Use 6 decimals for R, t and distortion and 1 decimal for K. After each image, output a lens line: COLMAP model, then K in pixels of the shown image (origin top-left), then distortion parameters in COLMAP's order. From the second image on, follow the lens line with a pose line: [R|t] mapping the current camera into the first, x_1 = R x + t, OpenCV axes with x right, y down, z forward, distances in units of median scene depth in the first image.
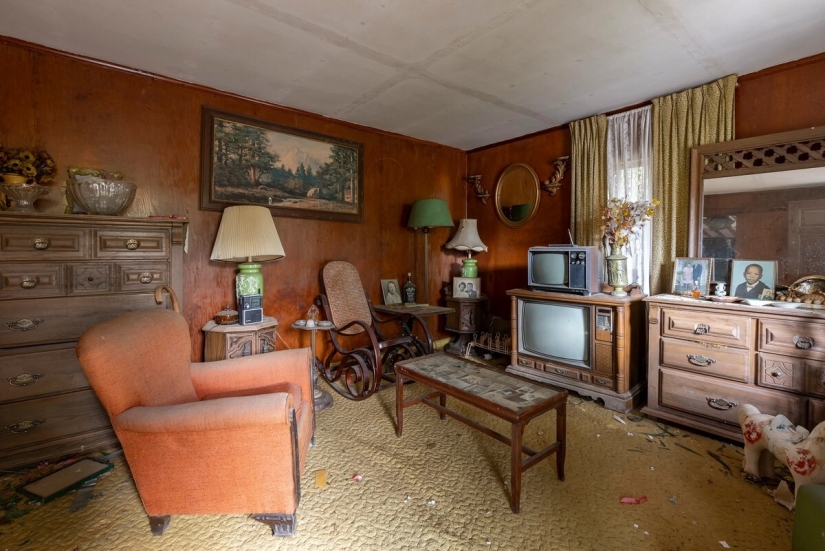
lens RADIAL K [[377.4, 0, 415.1], [0, 377.4, 247.9], [0, 0, 1]] dist [-0.000953, -0.000344]
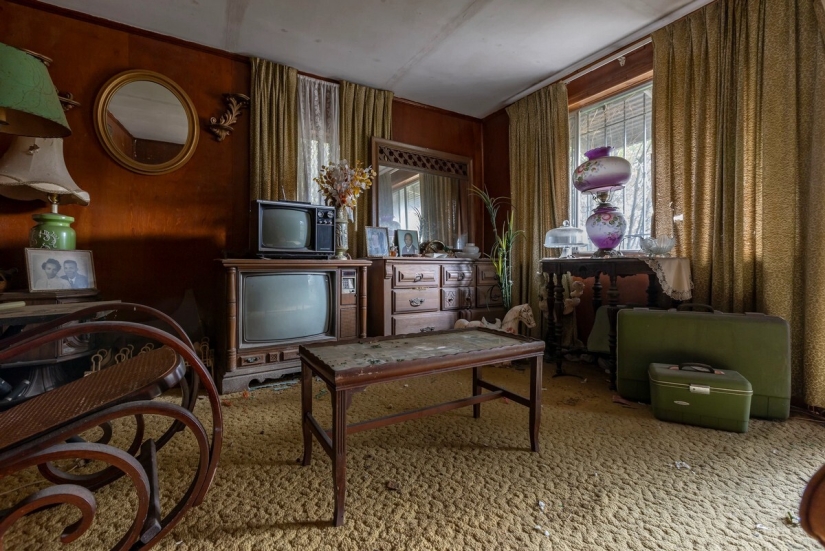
lens RADIAL K [[362.8, 0, 414.3], [0, 362.8, 265.3], [0, 0, 1]] dist [-0.001946, -0.000199]
pose [[0.147011, 0.000733, 0.989135, -0.379526], [-0.000640, 1.000000, -0.000646, 0.141538], [-0.989135, -0.000538, 0.147011, 0.670016]]
